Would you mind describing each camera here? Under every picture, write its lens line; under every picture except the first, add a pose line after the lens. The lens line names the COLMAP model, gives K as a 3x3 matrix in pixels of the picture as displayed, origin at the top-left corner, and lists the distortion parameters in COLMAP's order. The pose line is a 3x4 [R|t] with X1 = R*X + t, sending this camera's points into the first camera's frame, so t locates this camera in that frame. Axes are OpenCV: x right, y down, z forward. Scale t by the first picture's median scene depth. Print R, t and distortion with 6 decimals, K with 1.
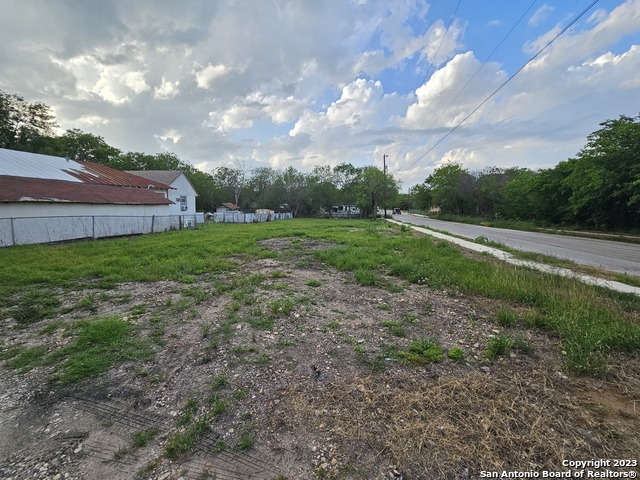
lens RADIAL K [[259.4, 0, 316.5], [0, 259.4, 239.0], [0, 0, 1]] dist [-0.001271, 0.000444]
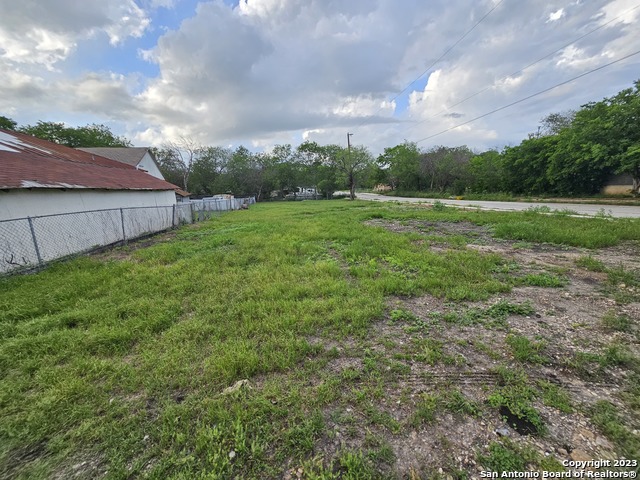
lens RADIAL K [[255.0, 0, 317.4], [0, 255.0, 249.2], [0, 0, 1]] dist [-0.000766, -0.000061]
pose [[0.960706, -0.101888, 0.258193, -1.287955], [0.073978, 0.990535, 0.115620, -0.052365], [-0.267529, -0.091976, 0.959150, 0.496044]]
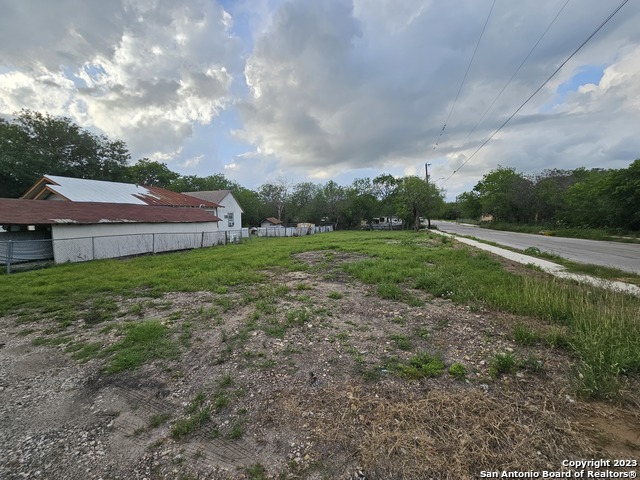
lens RADIAL K [[259.0, 0, 317.5], [0, 259.0, 239.0], [0, 0, 1]] dist [-0.002693, -0.000292]
pose [[0.987052, -0.017671, -0.159422, 0.091670], [0.010027, 0.998767, -0.048626, -0.004116], [0.160085, 0.046398, 0.986012, -0.036040]]
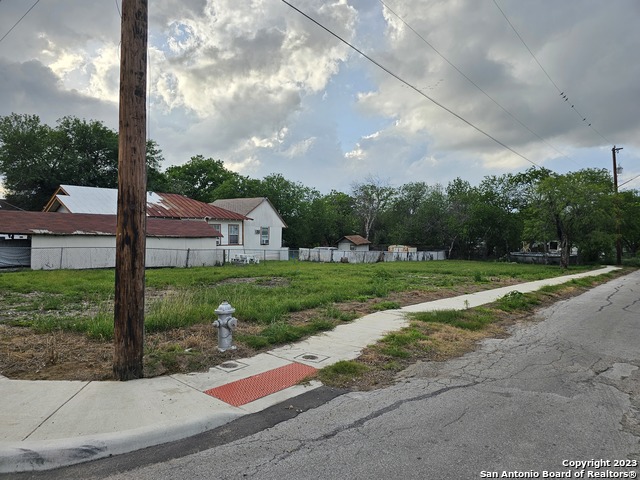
lens RADIAL K [[436.4, 0, 335.2], [0, 436.4, 241.9], [0, 0, 1]] dist [0.074148, -0.000518]
pose [[0.867631, 0.008733, -0.497132, 1.969849], [-0.069882, 0.992063, -0.104535, 0.052381], [0.492274, 0.125438, 0.861355, -0.441000]]
